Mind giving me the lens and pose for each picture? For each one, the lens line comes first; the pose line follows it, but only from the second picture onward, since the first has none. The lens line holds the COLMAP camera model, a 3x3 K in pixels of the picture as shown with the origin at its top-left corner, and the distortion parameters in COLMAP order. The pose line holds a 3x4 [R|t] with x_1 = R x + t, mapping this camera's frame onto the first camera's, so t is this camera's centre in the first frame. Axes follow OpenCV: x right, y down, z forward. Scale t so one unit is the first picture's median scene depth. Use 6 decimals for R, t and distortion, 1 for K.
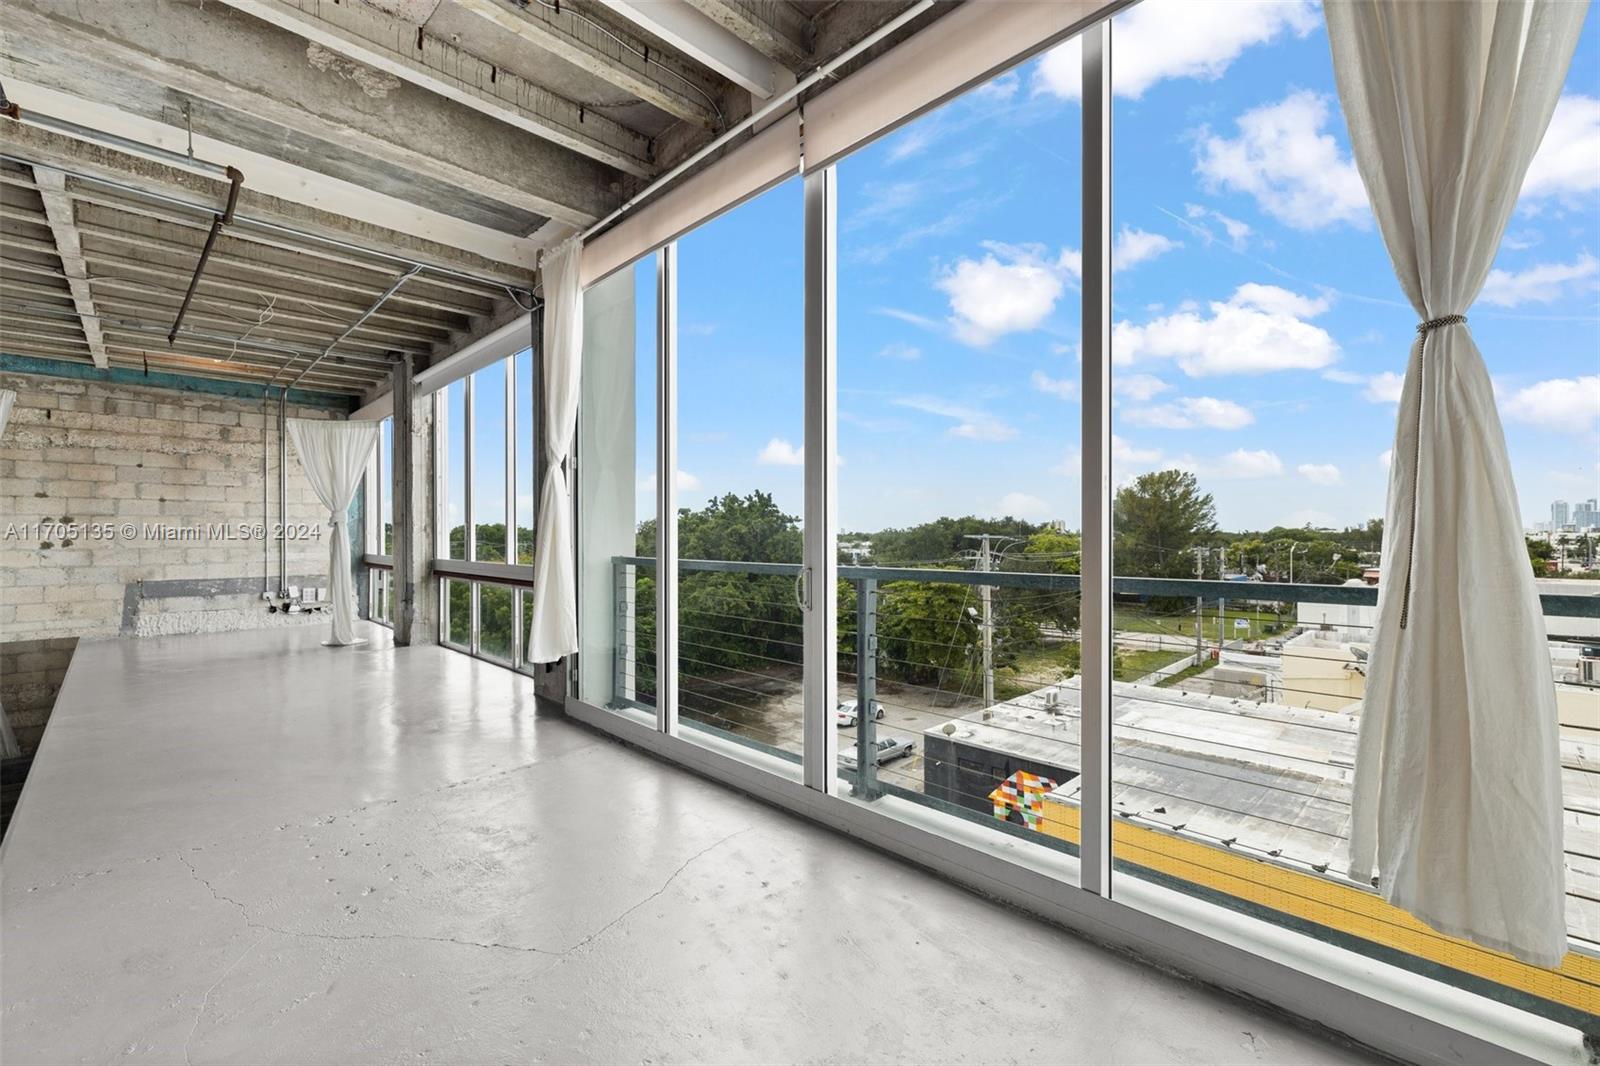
lens RADIAL K [[674.2, 0, 808.2], [0, 674.2, 537.7], [0, 0, 1]] dist [0.001476, -0.000253]
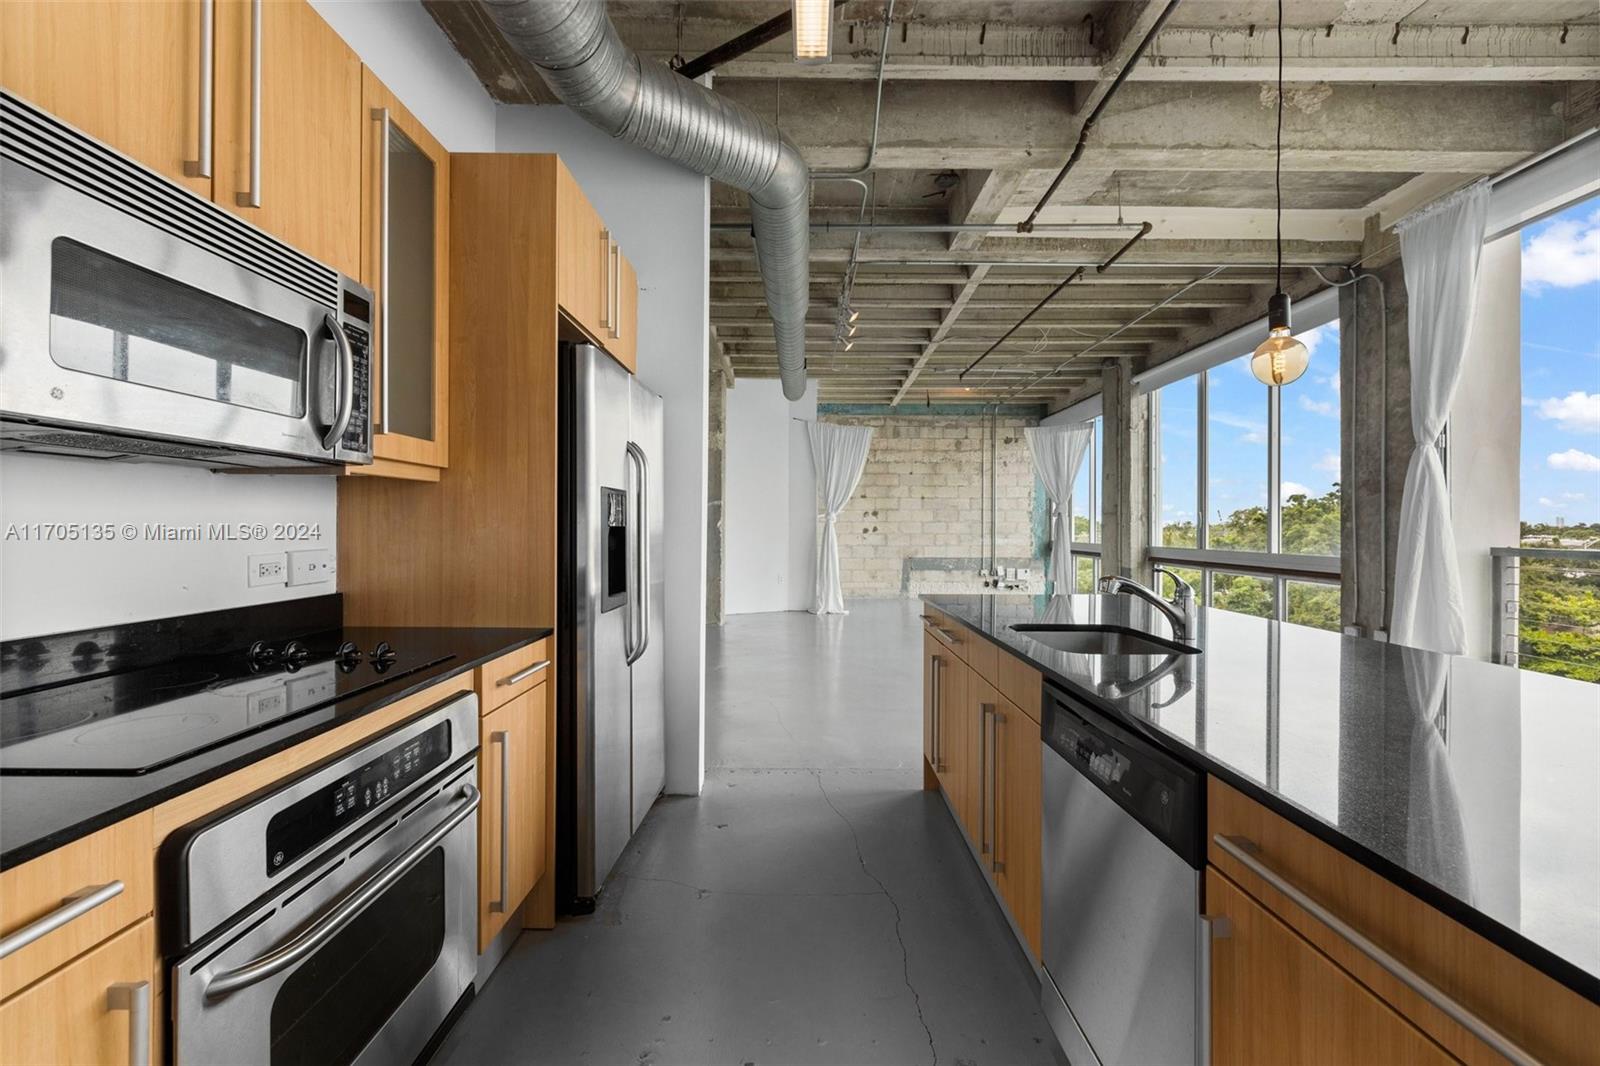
lens RADIAL K [[674.2, 0, 801.3], [0, 674.2, 528.1], [0, 0, 1]] dist [0.001476, -0.000253]
pose [[0.705723, 0.005091, -0.708470, -0.177366], [-0.005972, 0.999981, 0.001237, 0.004495], [0.708463, 0.003358, 0.705740, -0.130489]]
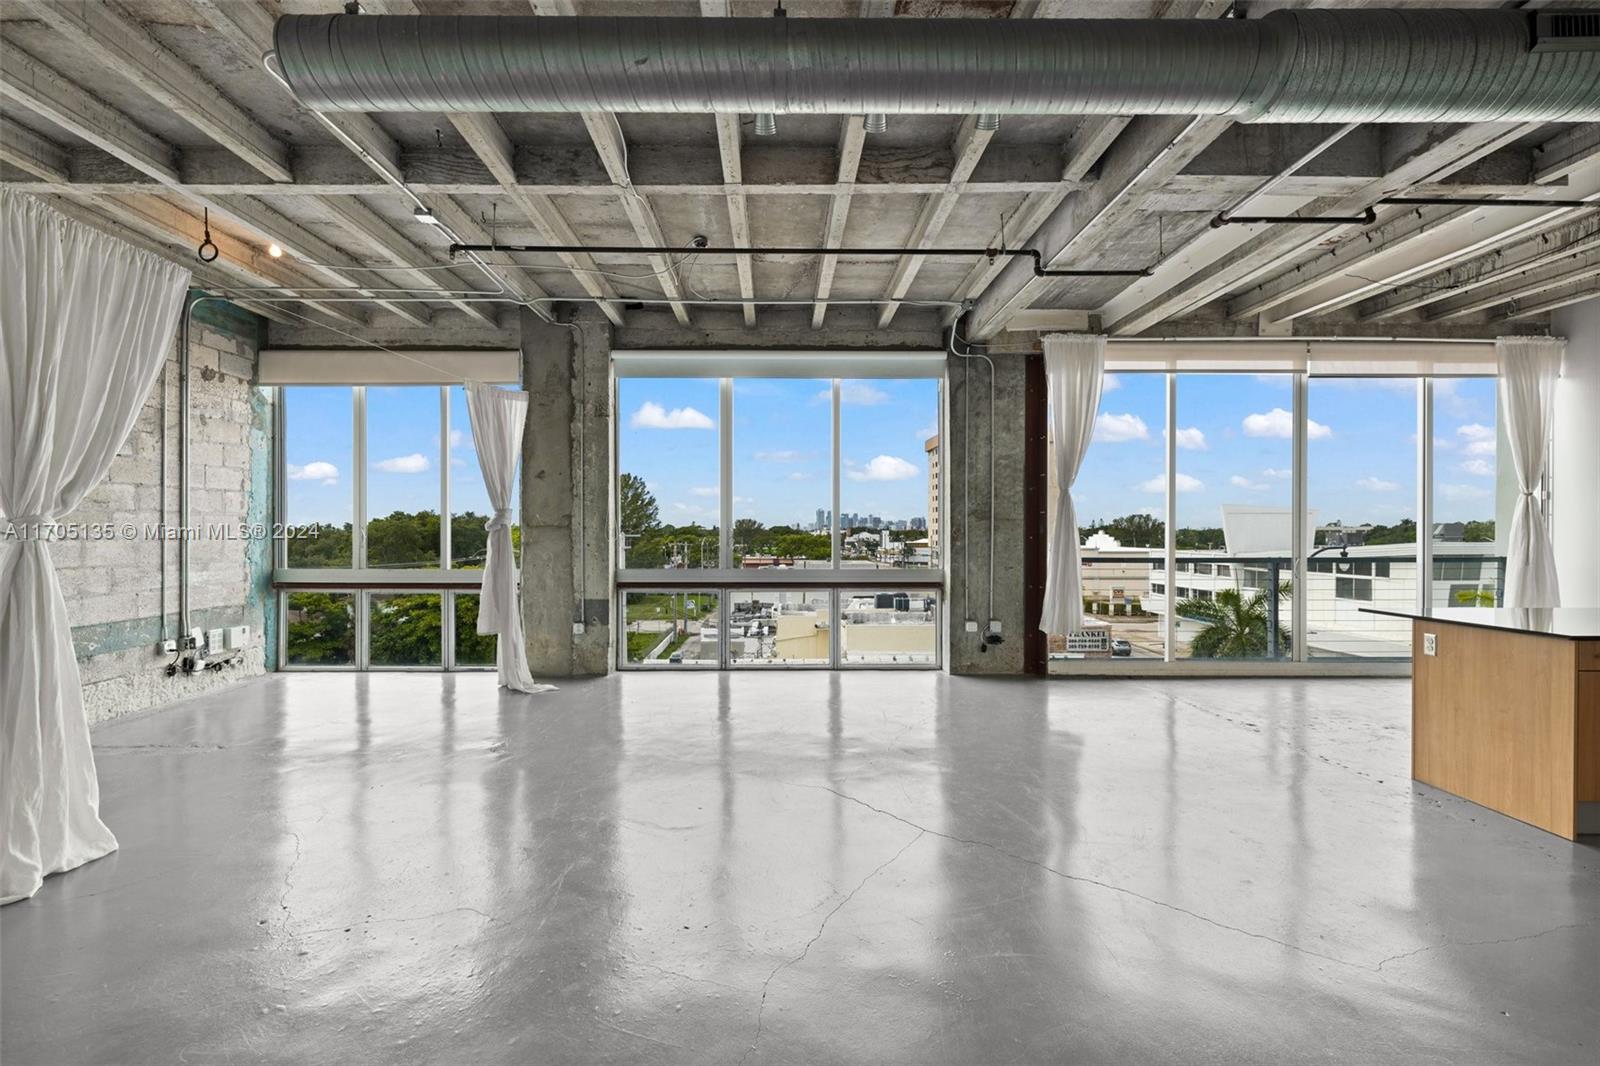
lens RADIAL K [[674.2, 0, 791.6], [0, 674.2, 532.6], [0, 0, 1]] dist [0.001476, -0.000253]
pose [[0.695406, 0.000706, 0.718617, -0.948280], [0.000542, 0.999999, -0.001508, -0.012437], [-0.718617, 0.001438, 0.695405, 0.241043]]
